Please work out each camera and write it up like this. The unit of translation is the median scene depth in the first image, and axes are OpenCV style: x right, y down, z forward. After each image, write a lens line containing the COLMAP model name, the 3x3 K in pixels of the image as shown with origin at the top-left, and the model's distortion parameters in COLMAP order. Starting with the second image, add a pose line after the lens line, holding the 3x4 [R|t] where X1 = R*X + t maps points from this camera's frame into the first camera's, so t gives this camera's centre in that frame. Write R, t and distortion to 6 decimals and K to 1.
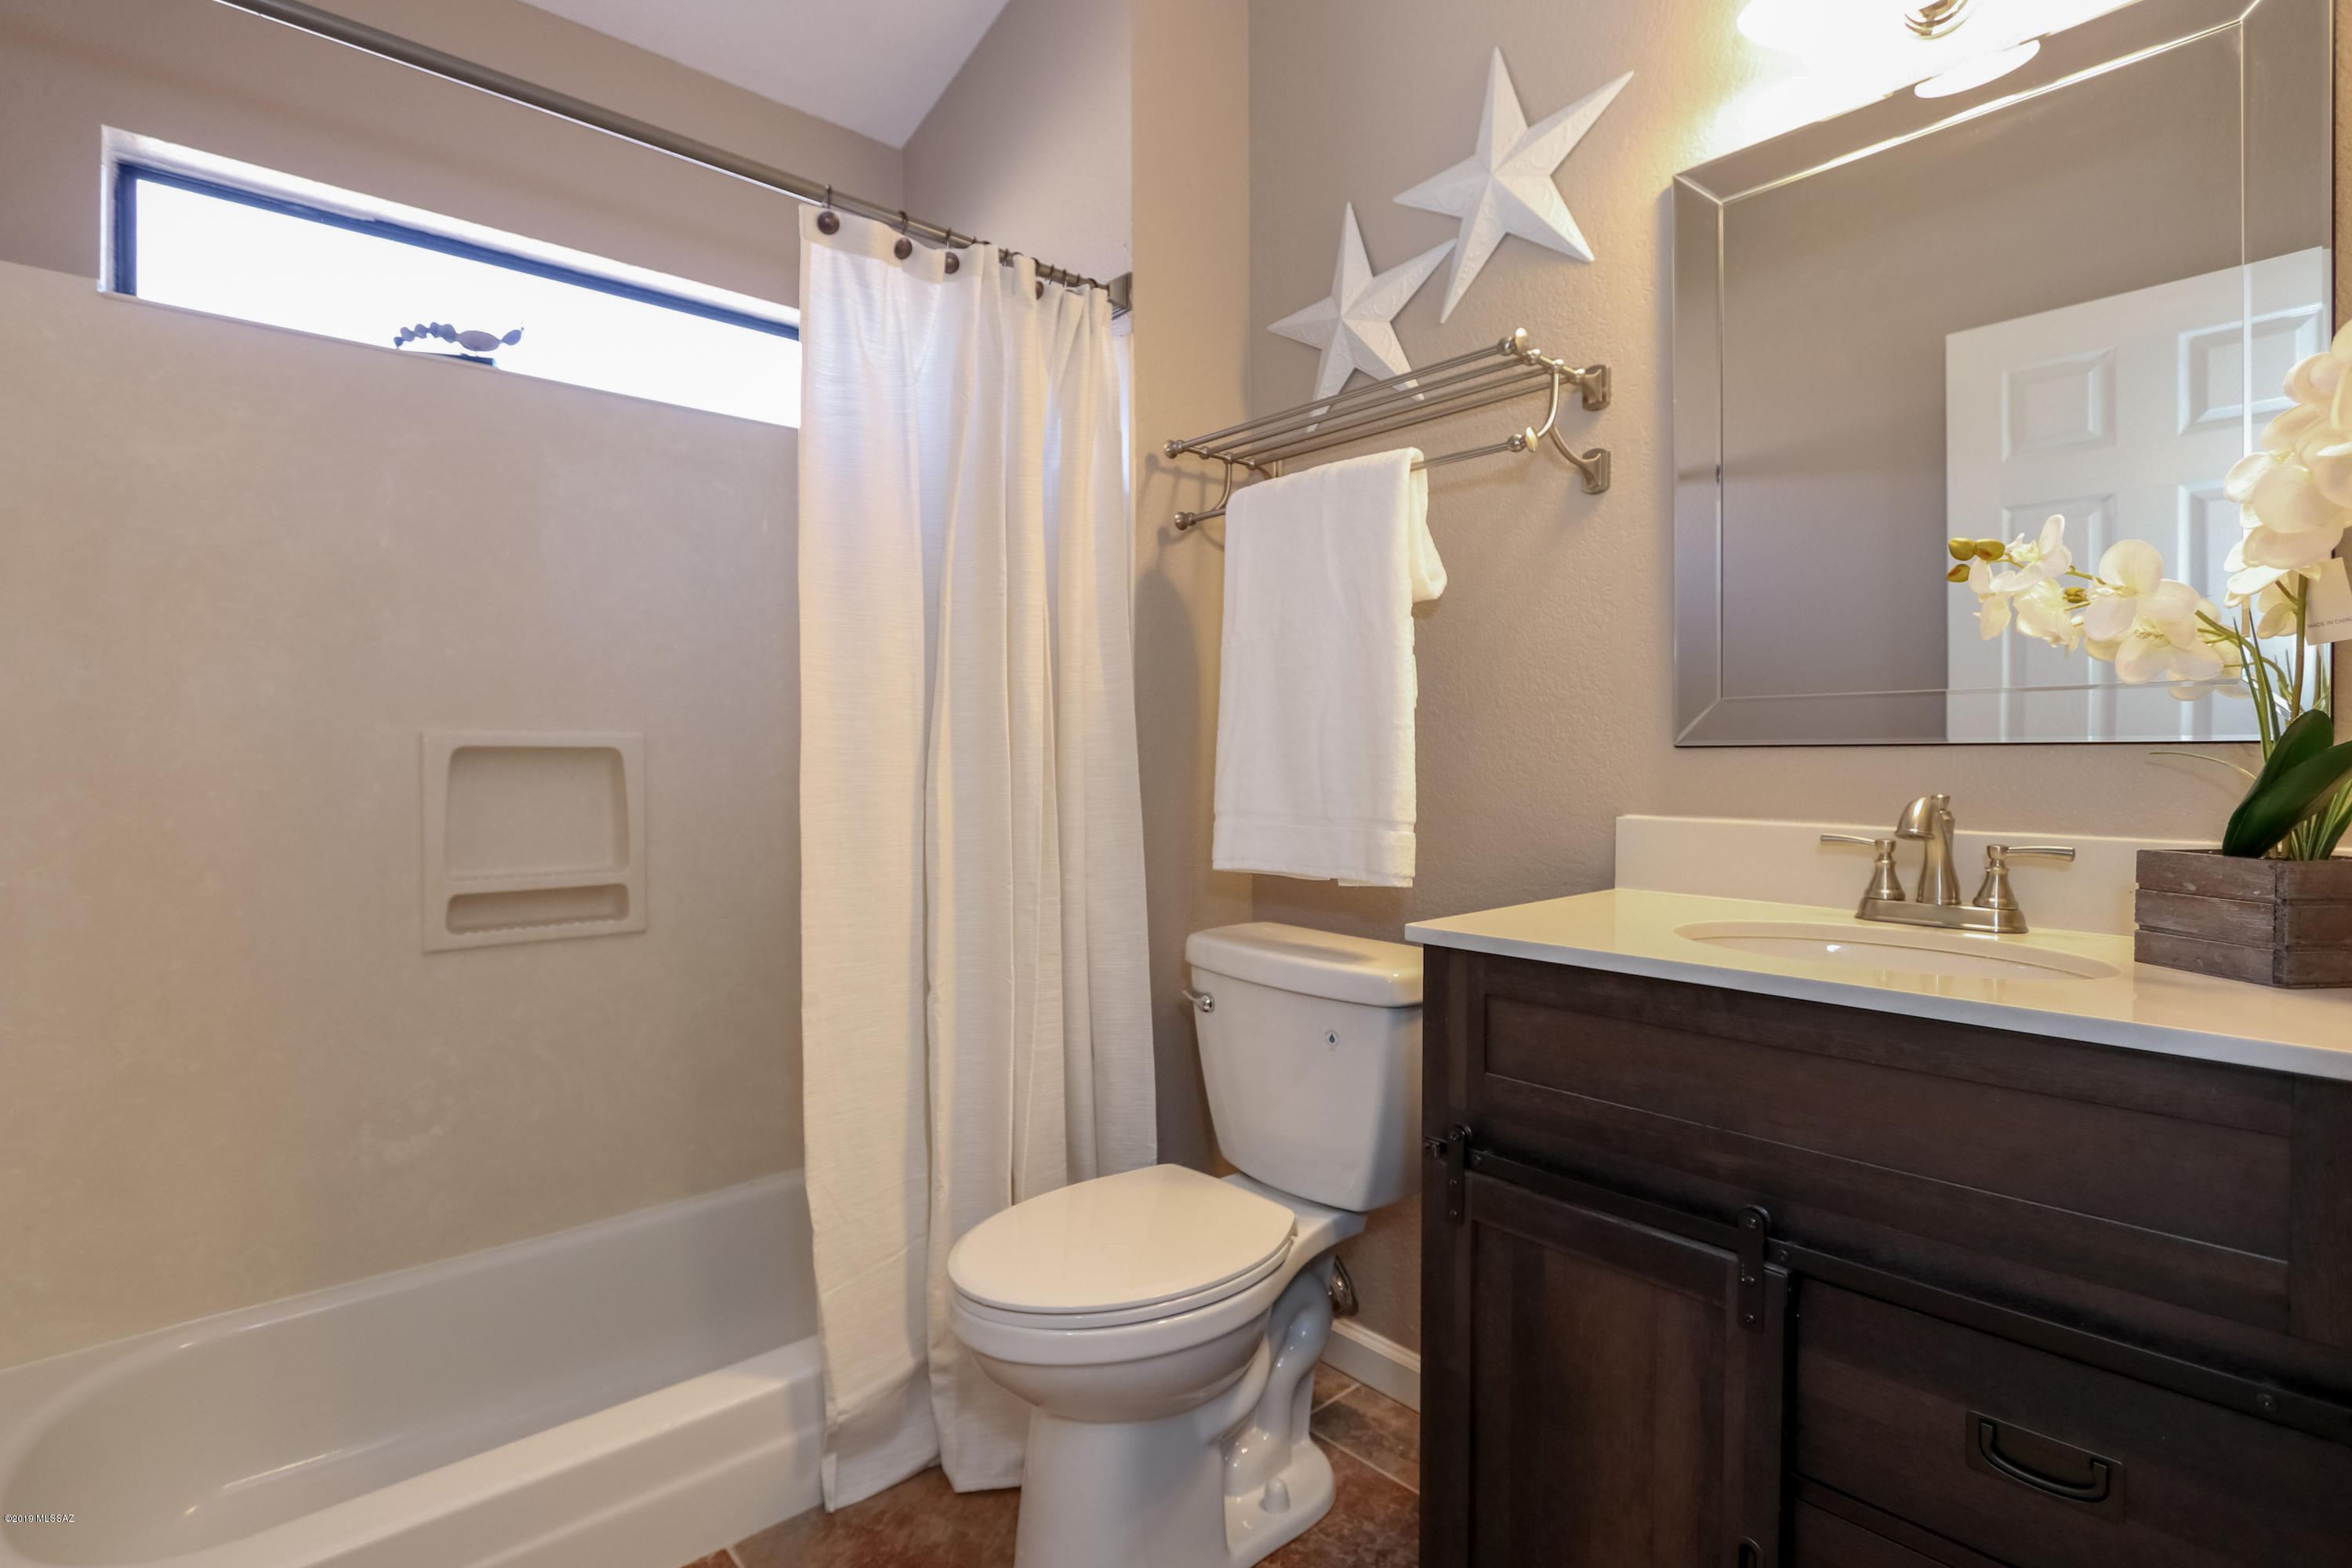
lens RADIAL K [[1109.1, 0, 1100.1], [0, 1109.1, 767.6], [0, 0, 1]] dist [-0.016799, 0.001392]
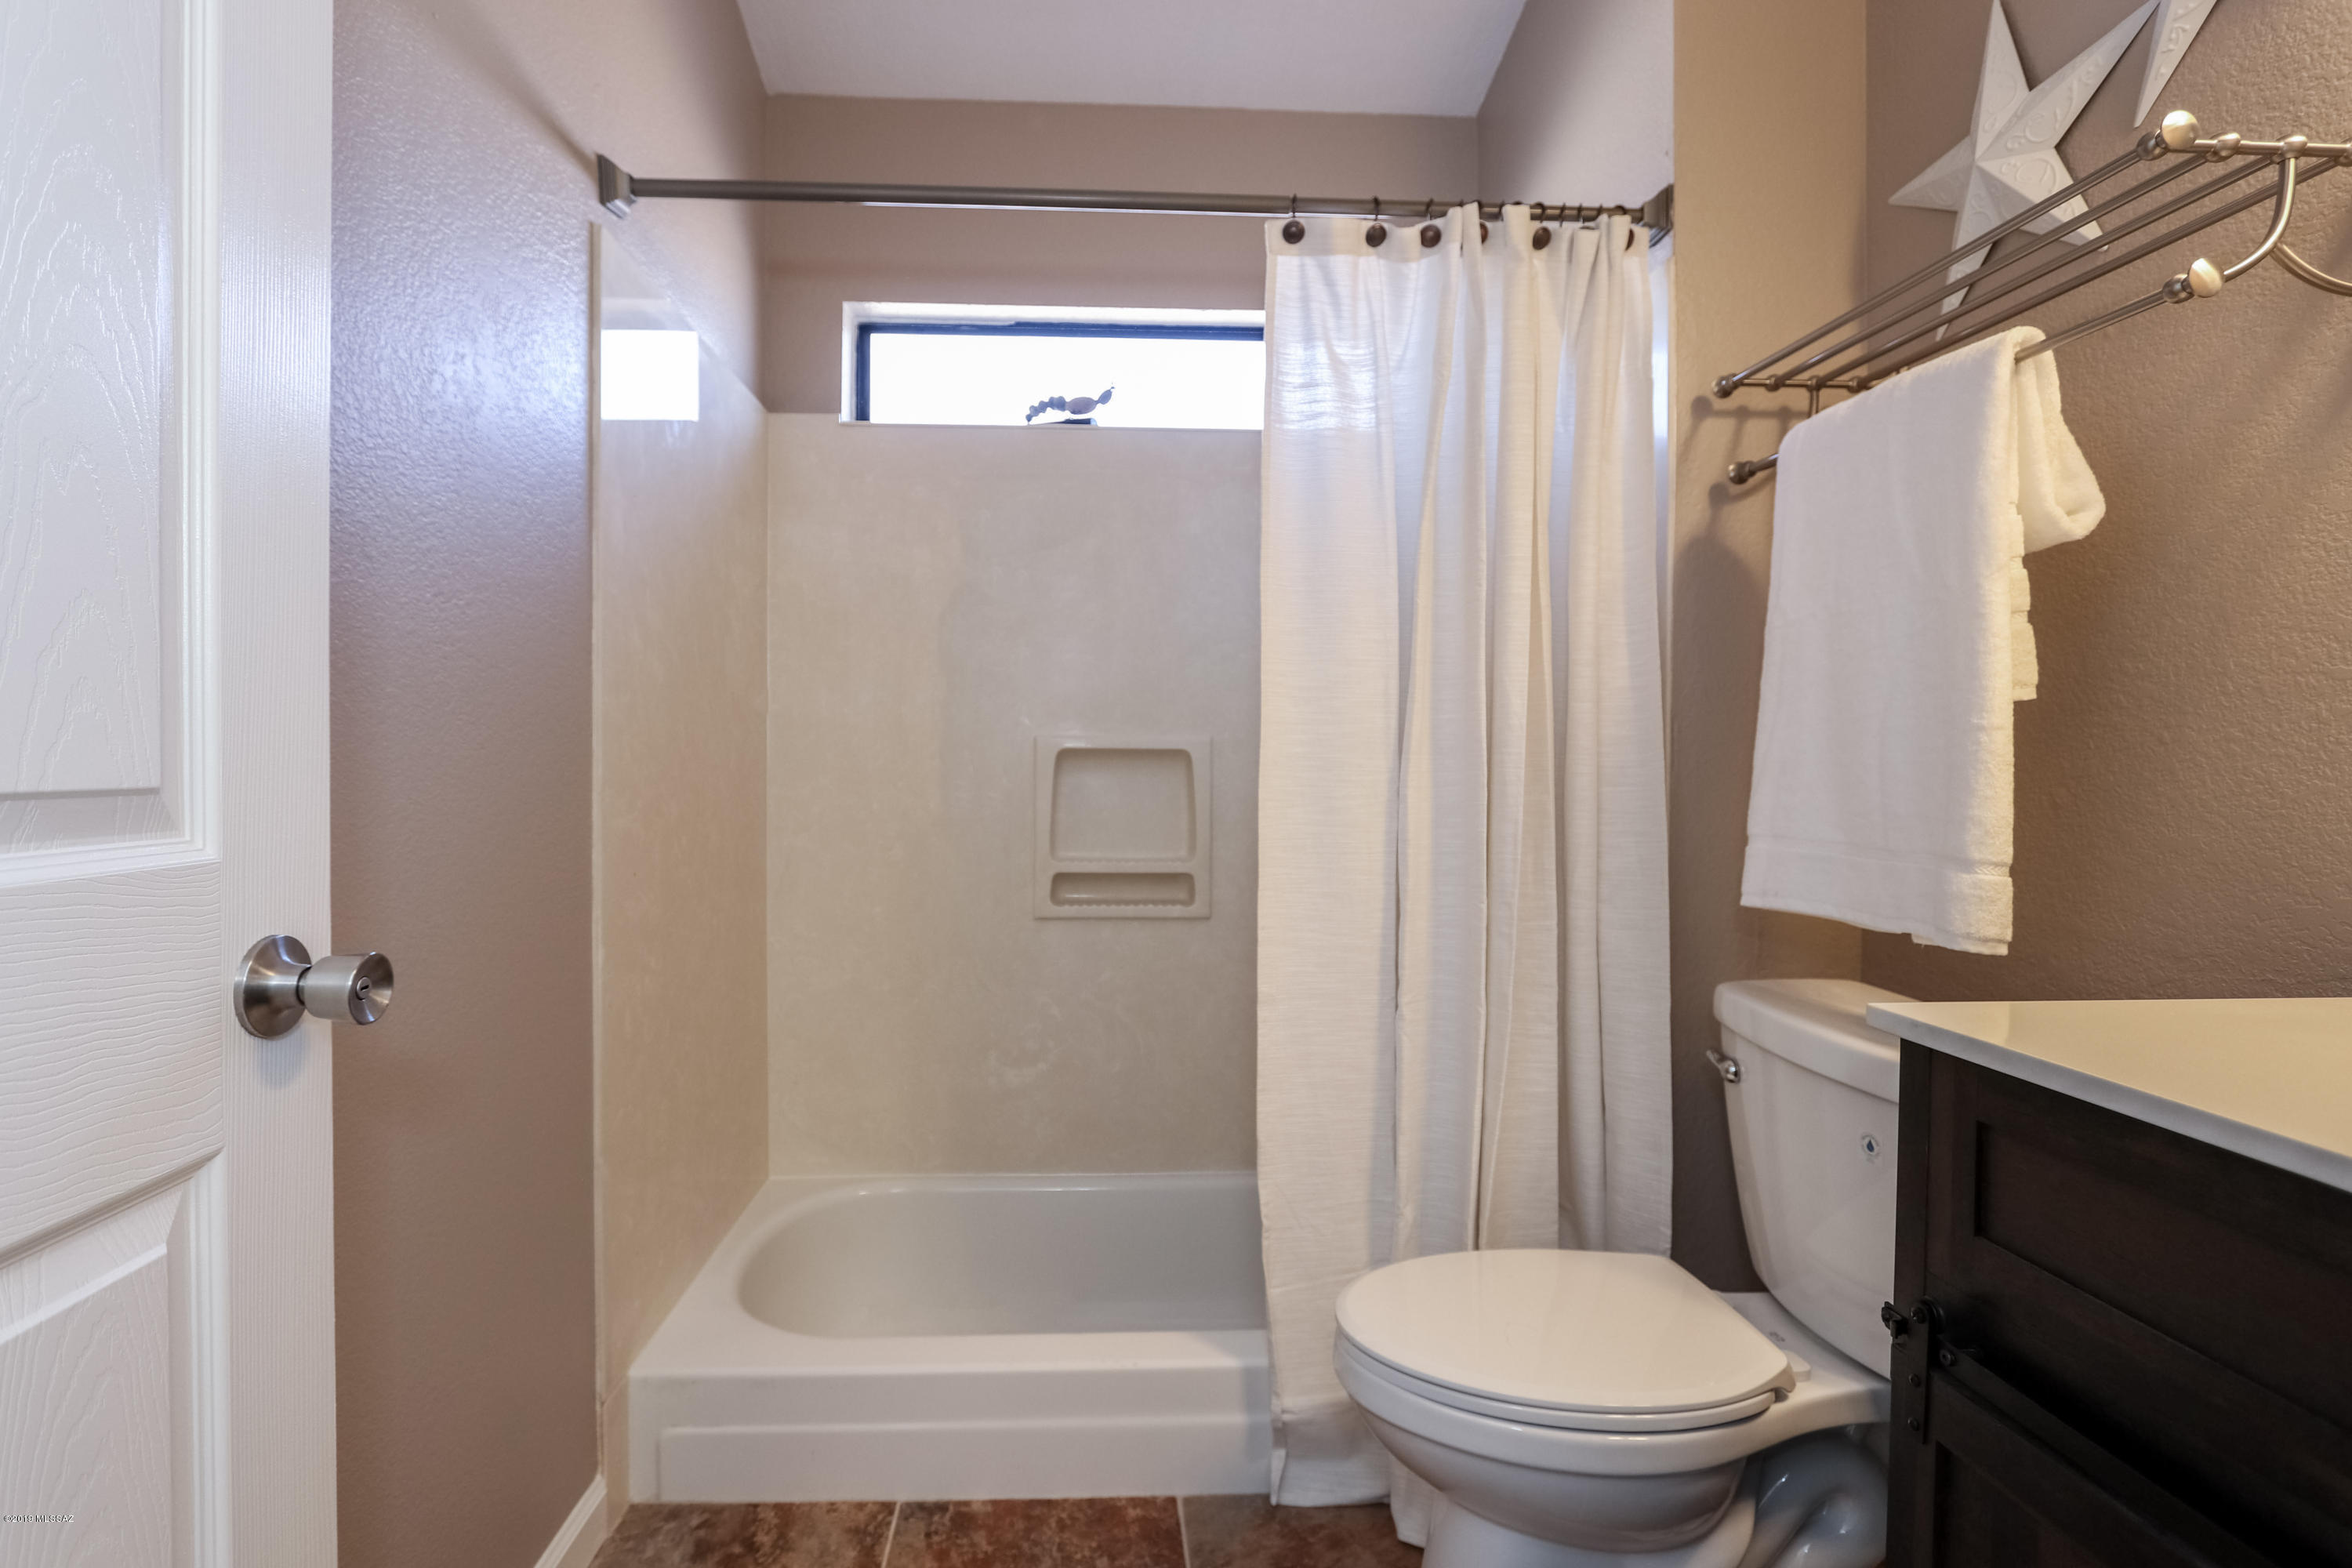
lens RADIAL K [[1109.1, 0, 1121.7], [0, 1109.1, 766.7], [0, 0, 1]] dist [-0.016799, 0.001392]
pose [[0.794895, 0.011873, -0.606631, 0.226818], [-0.010197, 0.999929, 0.006208, -0.008962], [0.606661, 0.001251, 0.794960, 0.094813]]
